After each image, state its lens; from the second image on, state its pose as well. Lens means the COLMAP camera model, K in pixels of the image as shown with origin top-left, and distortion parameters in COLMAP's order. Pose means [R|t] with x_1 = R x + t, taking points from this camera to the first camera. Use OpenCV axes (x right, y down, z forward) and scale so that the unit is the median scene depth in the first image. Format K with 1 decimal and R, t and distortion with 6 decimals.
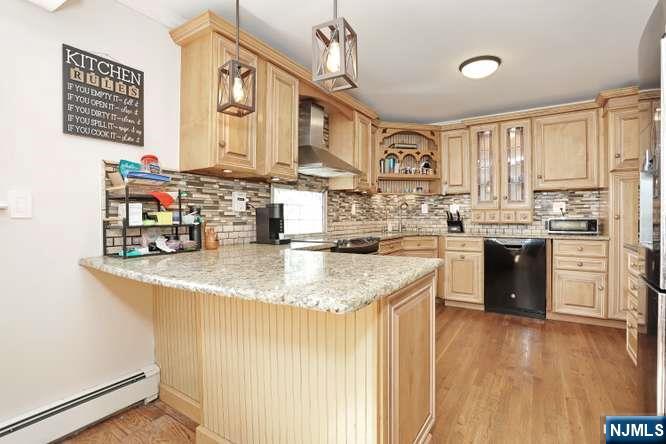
lens RADIAL K [[324.4, 0, 332.7], [0, 324.4, 219.8], [0, 0, 1]] dist [-0.055910, 0.013037]
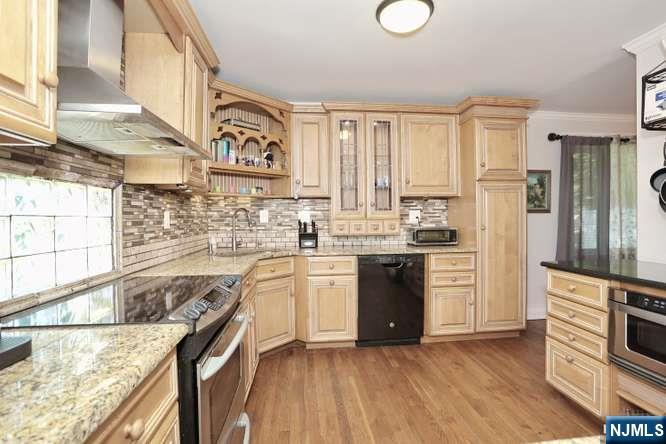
lens RADIAL K [[324.4, 0, 331.2], [0, 324.4, 222.1], [0, 0, 1]] dist [-0.055910, 0.013037]
pose [[0.789917, -0.013584, 0.613064, -0.055457], [0.010524, 0.999908, 0.008596, -0.030913], [-0.613124, -0.000339, 0.789987, 0.390398]]
